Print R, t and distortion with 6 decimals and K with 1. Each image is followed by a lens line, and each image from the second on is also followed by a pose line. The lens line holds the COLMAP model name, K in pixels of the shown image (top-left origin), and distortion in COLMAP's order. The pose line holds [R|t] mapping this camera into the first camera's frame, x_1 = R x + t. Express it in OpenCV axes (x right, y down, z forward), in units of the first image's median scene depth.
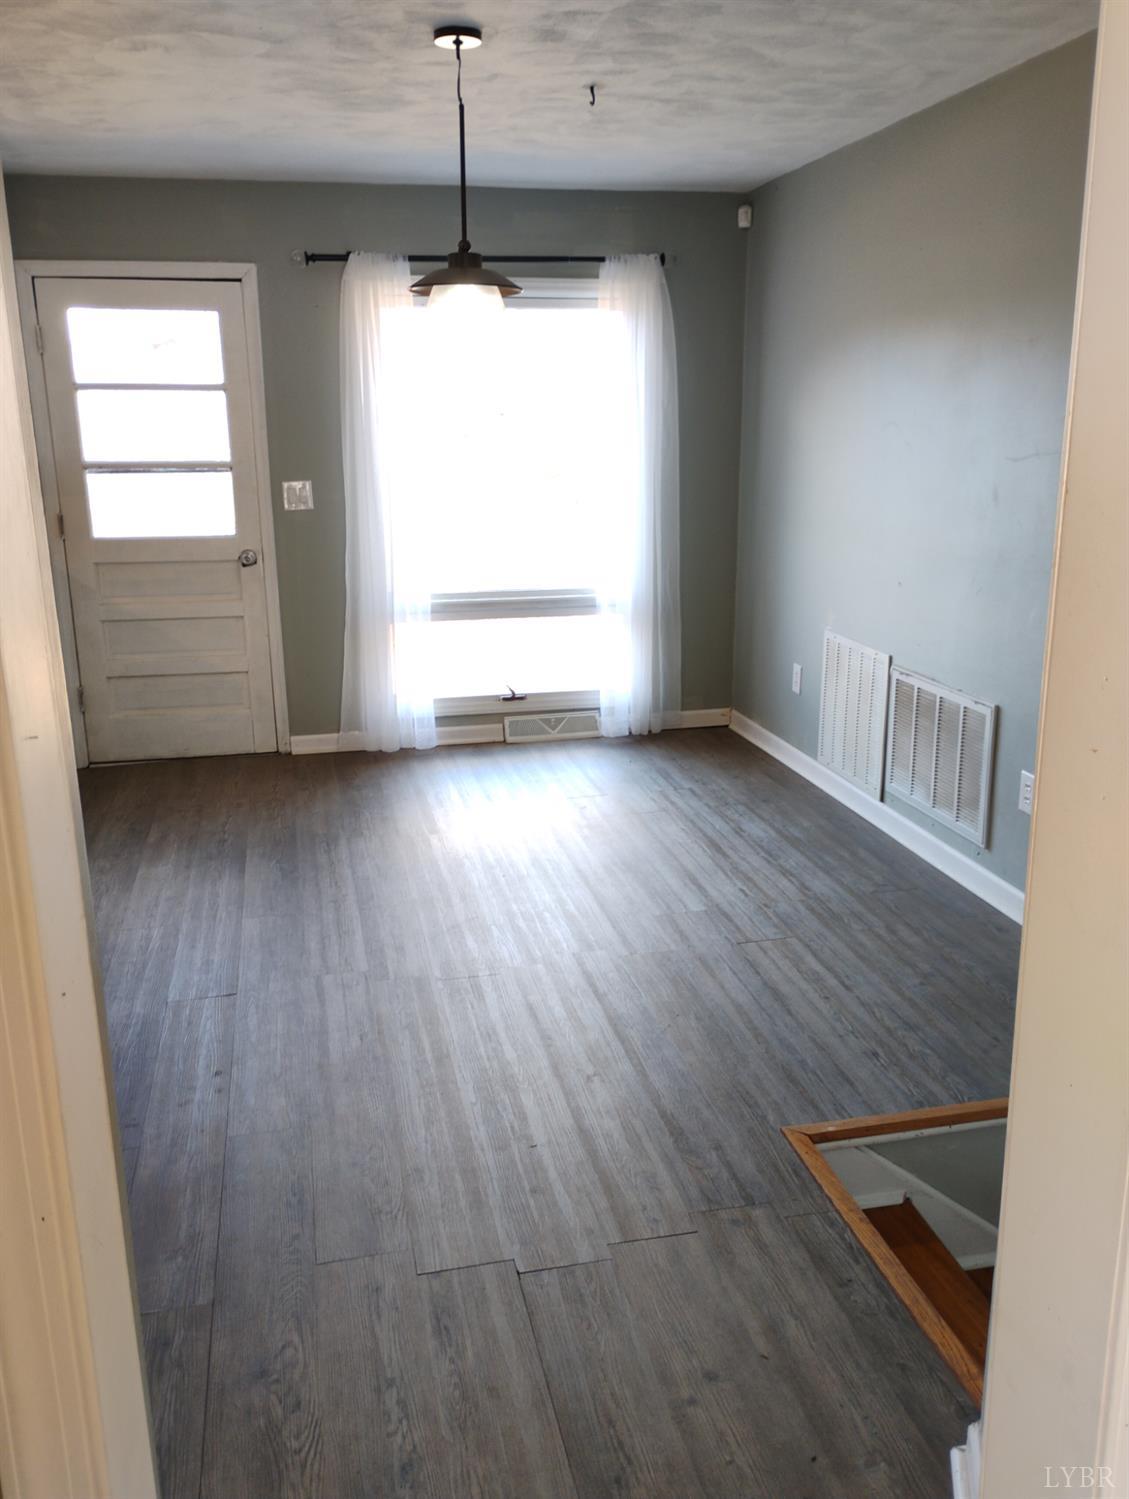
lens RADIAL K [[1245.0, 0, 564.5], [0, 1245.0, 749.5], [0, 0, 1]] dist [0.043047, -0.000114]
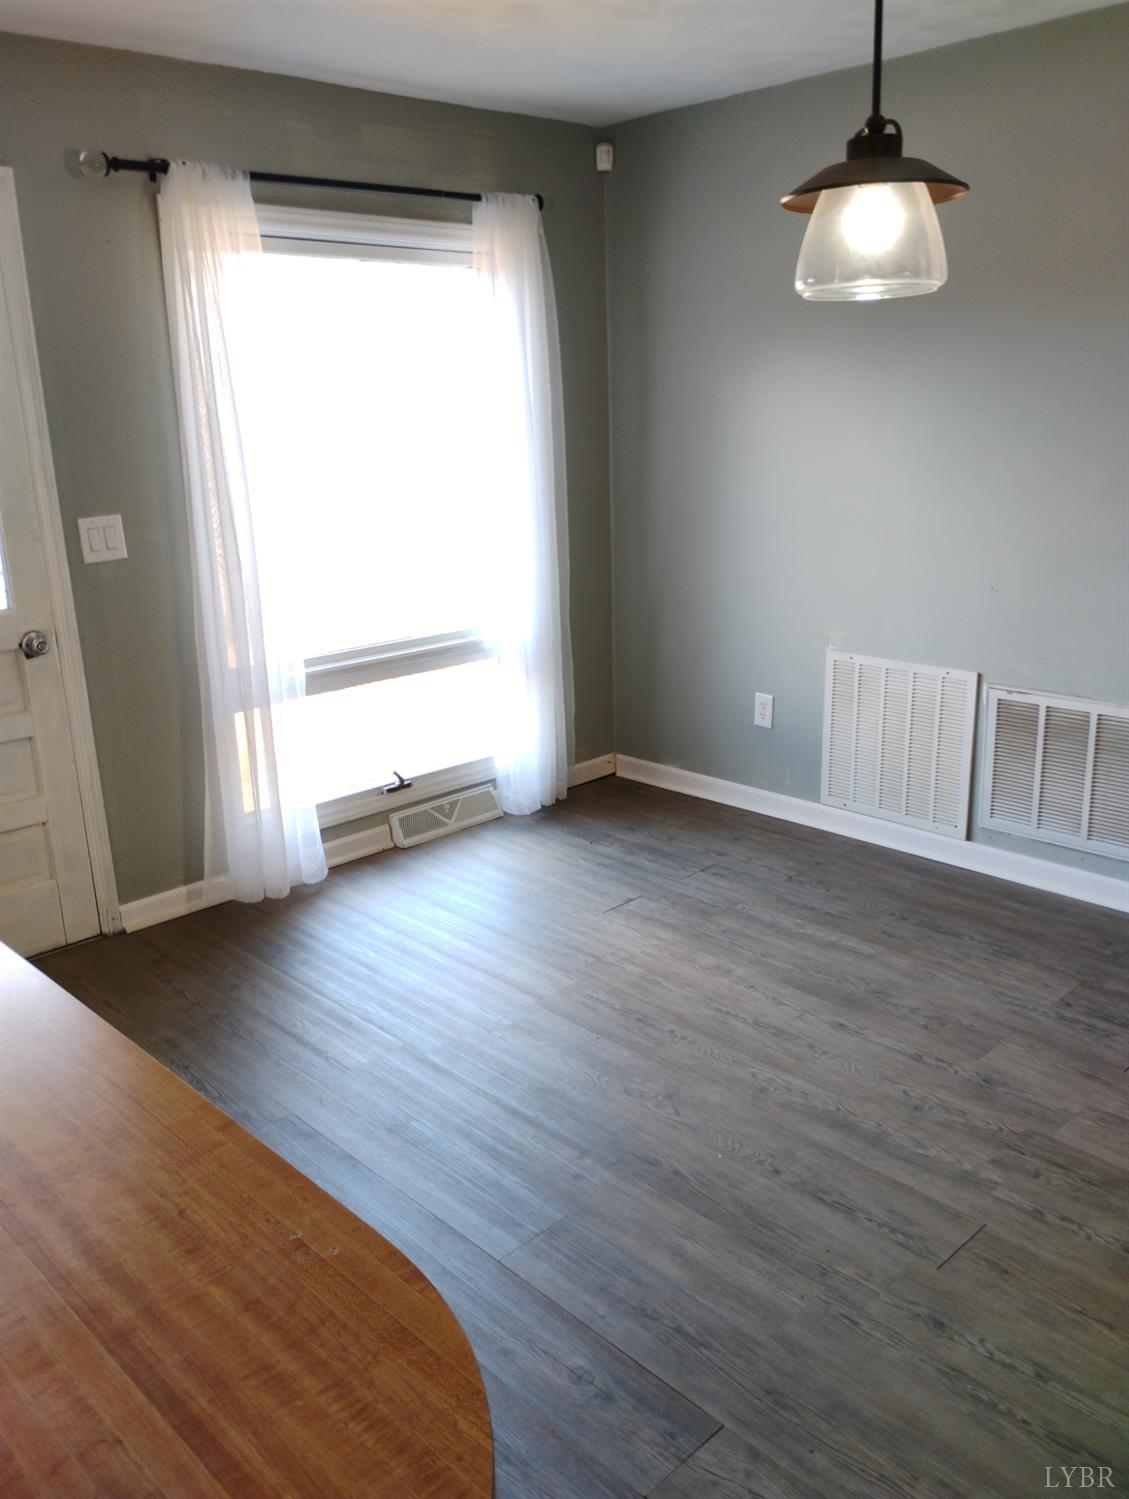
lens RADIAL K [[1236.3, 0, 564.5], [0, 1236.3, 749.5], [0, 0, 1]] dist [0.075251, -0.088582]
pose [[0.854048, -0.158499, 0.495460, -0.346756], [0.155881, 0.986660, 0.046937, -0.089648], [-0.496290, 0.037147, 0.867362, 0.330888]]
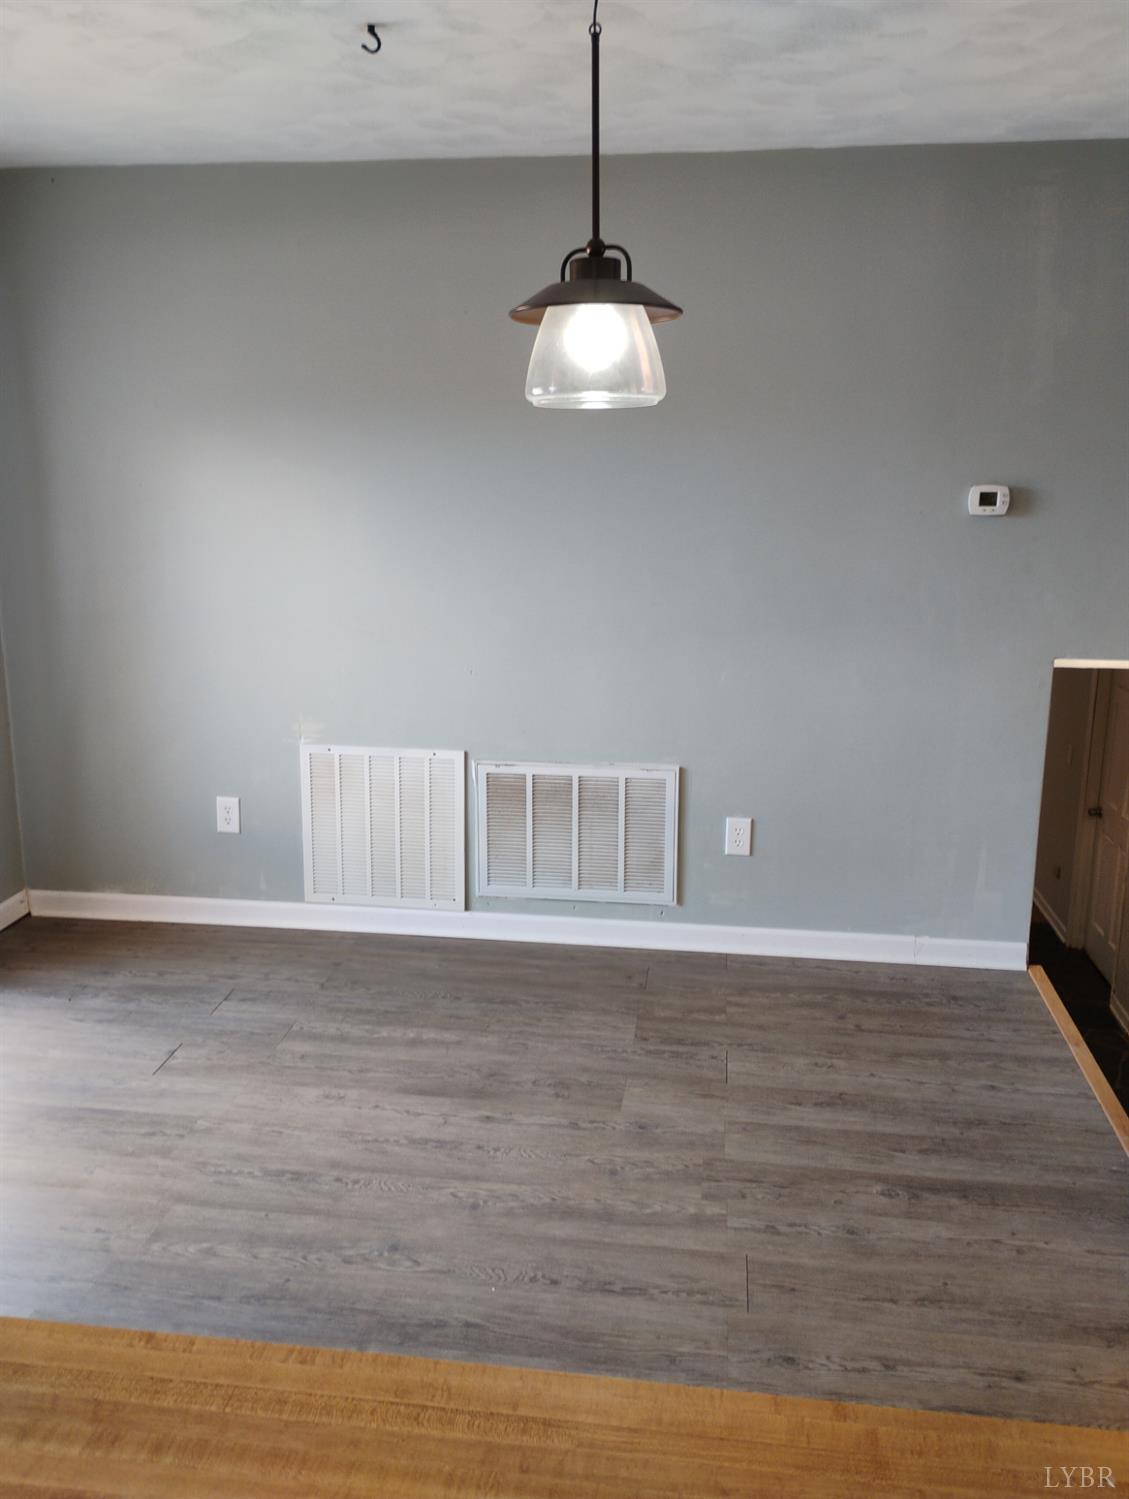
lens RADIAL K [[1236.3, 0, 564.5], [0, 1236.3, 749.5], [0, 0, 1]] dist [0.075251, -0.088582]
pose [[0.344647, -0.199645, 0.917257, -0.448834], [0.235002, 0.964359, 0.121598, -0.140206], [-0.908841, 0.173649, 0.379280, 0.491794]]
